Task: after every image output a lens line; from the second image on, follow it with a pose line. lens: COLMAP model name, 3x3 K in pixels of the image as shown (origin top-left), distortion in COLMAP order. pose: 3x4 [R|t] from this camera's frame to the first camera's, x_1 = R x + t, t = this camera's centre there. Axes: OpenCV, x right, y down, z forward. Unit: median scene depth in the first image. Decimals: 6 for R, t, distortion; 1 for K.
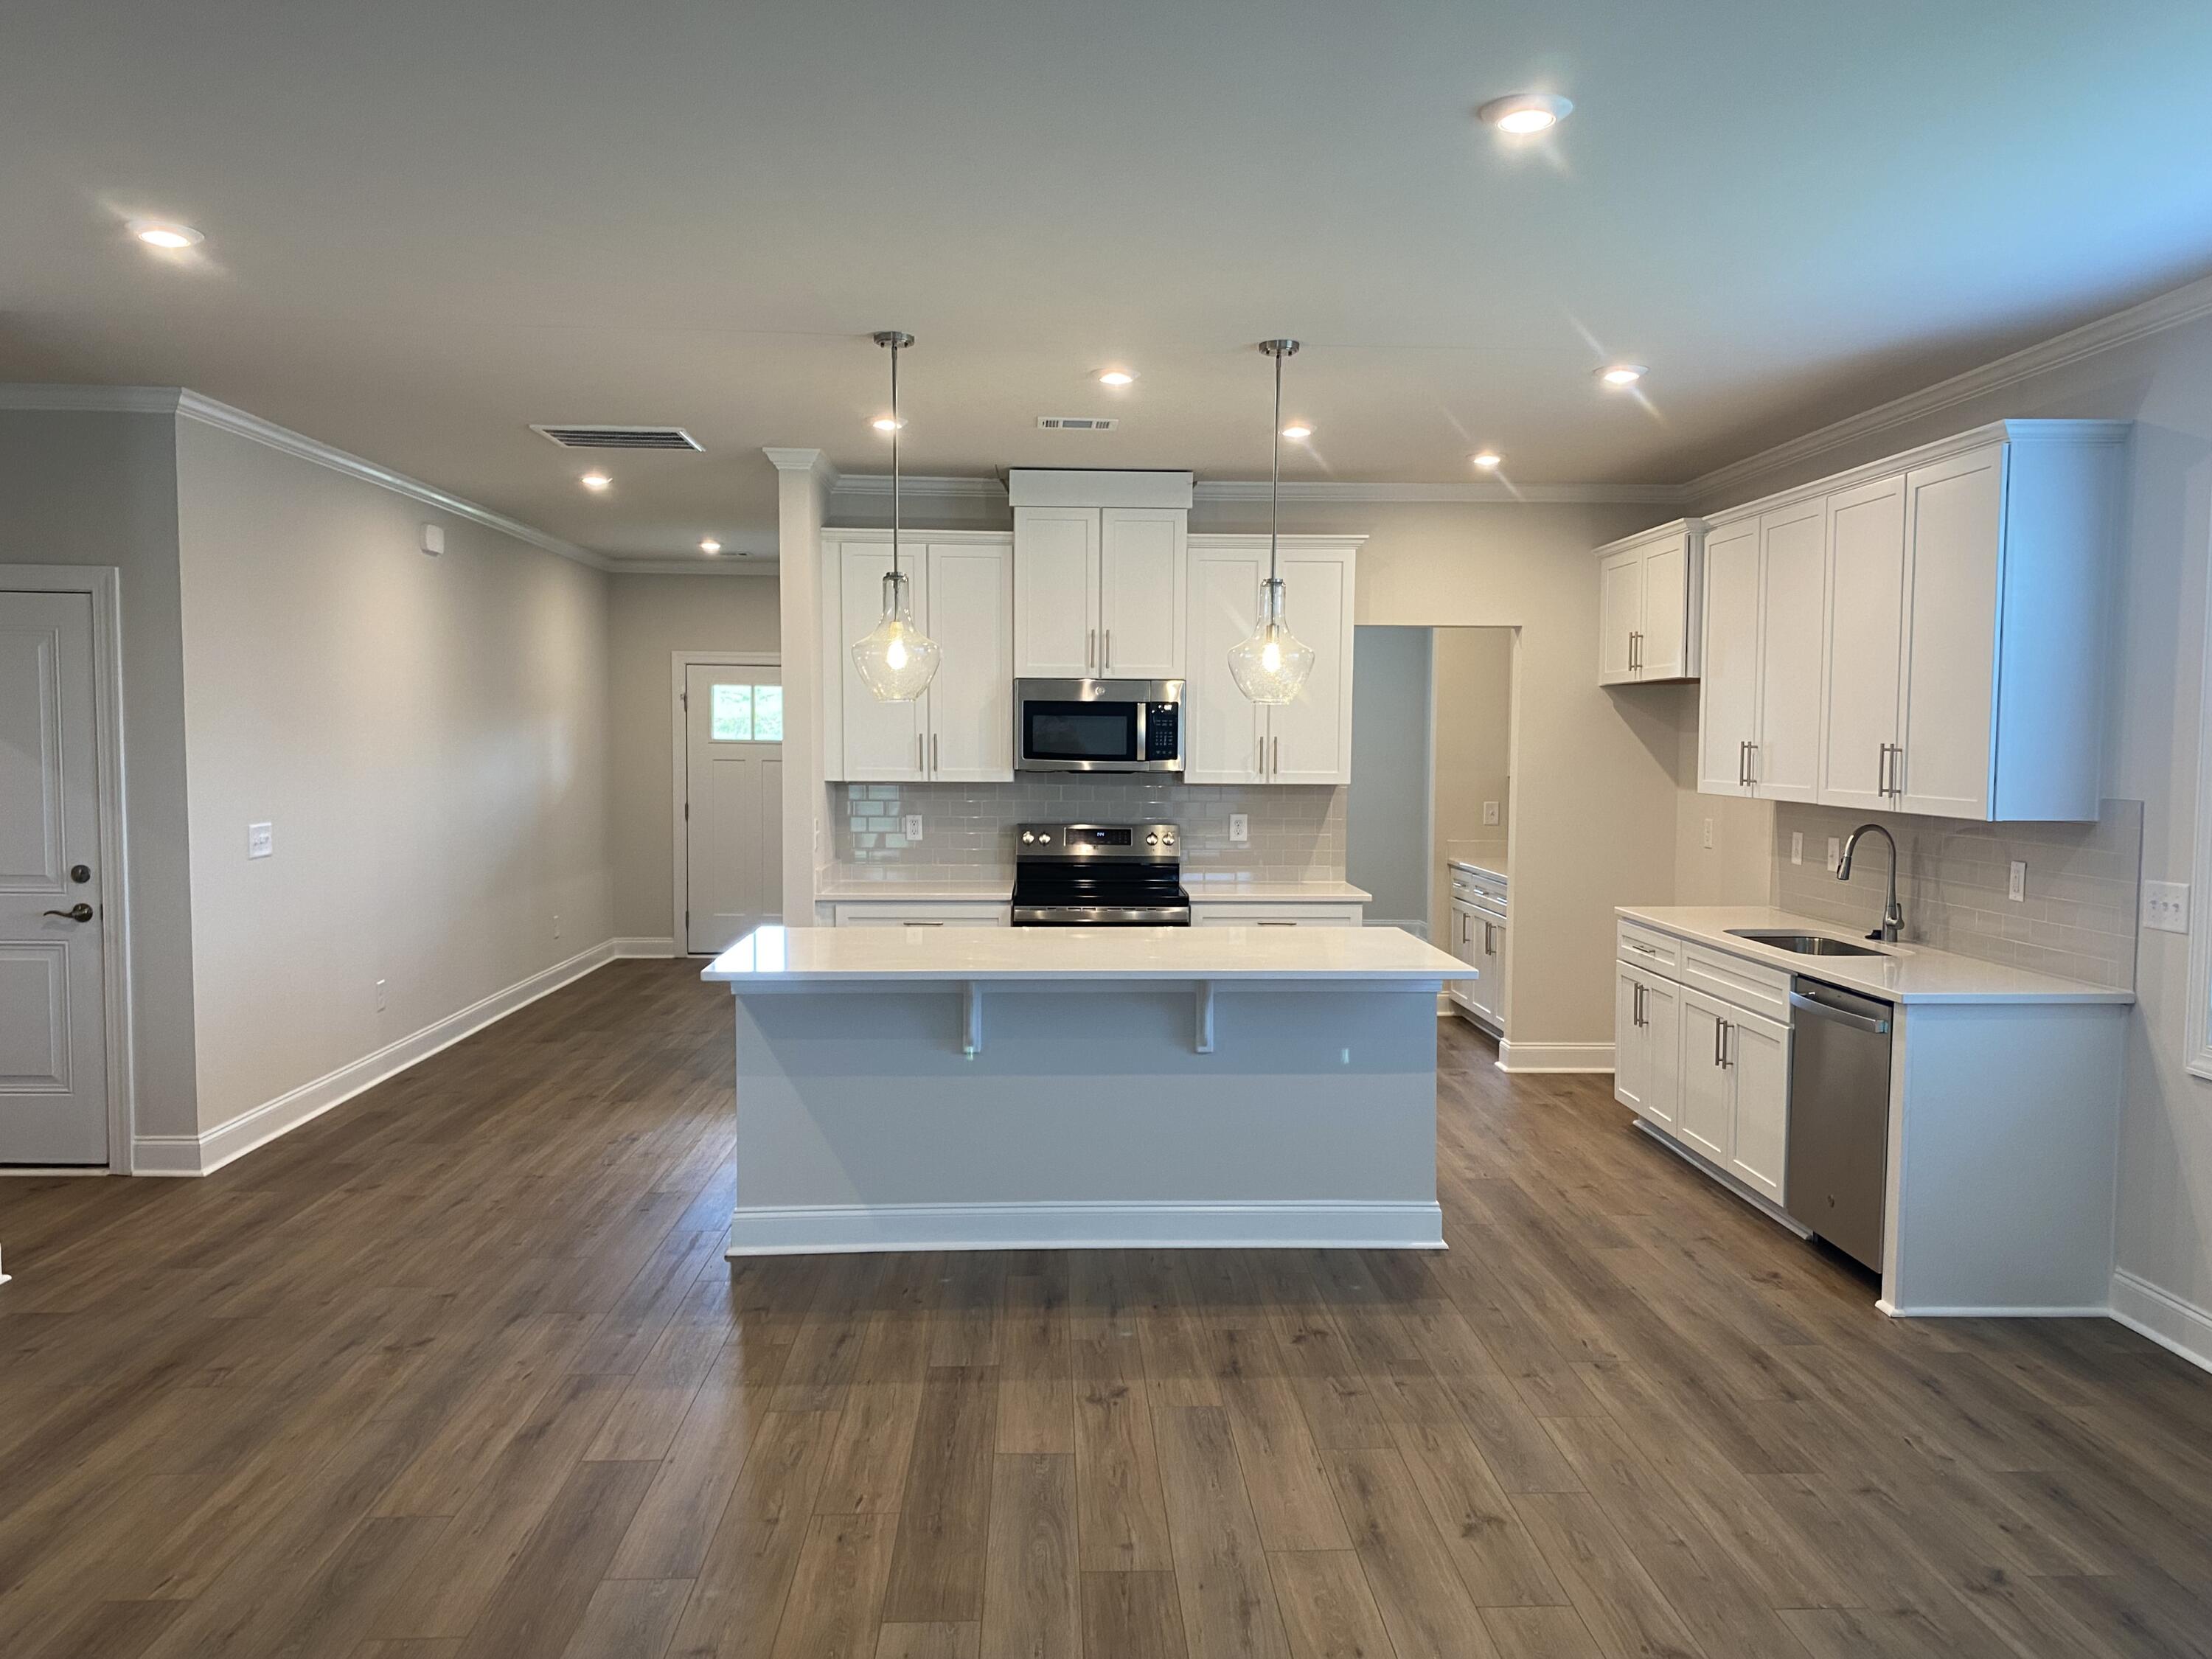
lens RADIAL K [[1686.3, 0, 1106.0], [0, 1686.3, 829.5], [0, 0, 1]] dist [-0.012676, -0.003256]
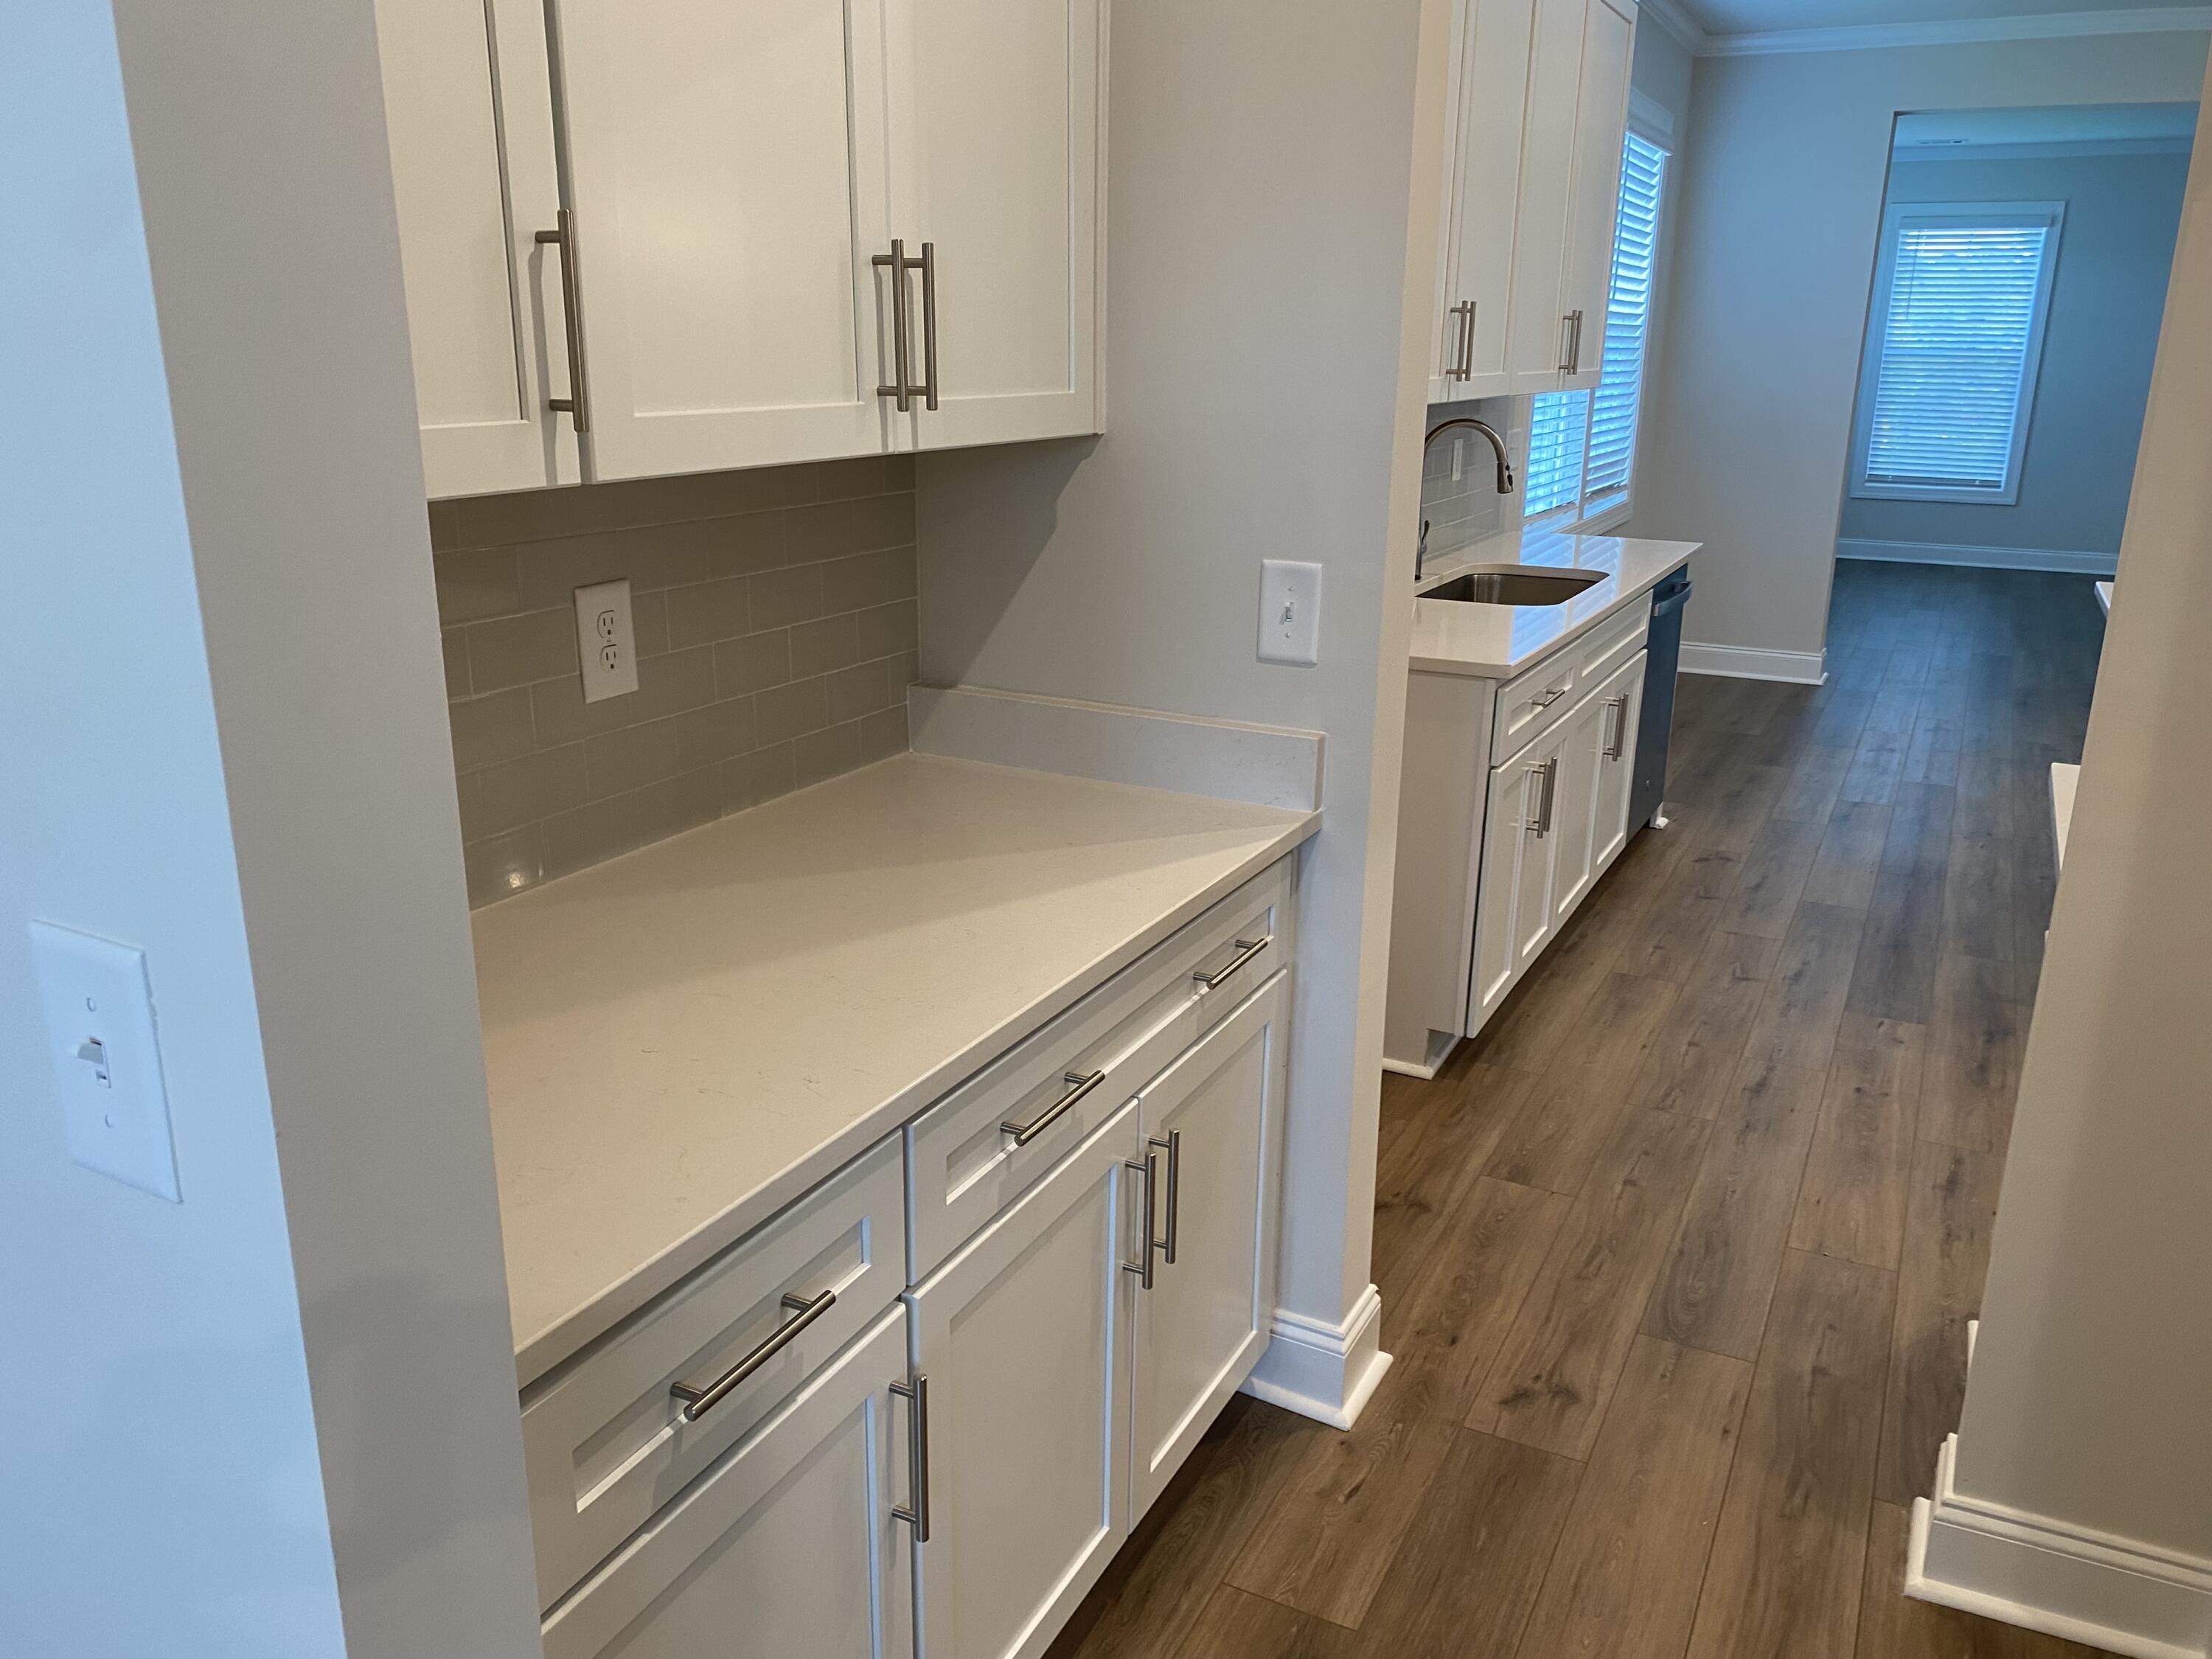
lens RADIAL K [[1686.3, 0, 1106.0], [0, 1686.3, 829.5], [0, 0, 1]] dist [-0.012676, -0.003256]
pose [[-0.872270, -0.154028, 0.464133, 0.227716], [0.008391, 0.944247, 0.329130, -0.086612], [-0.488952, 0.290985, -0.822346, 1.895266]]
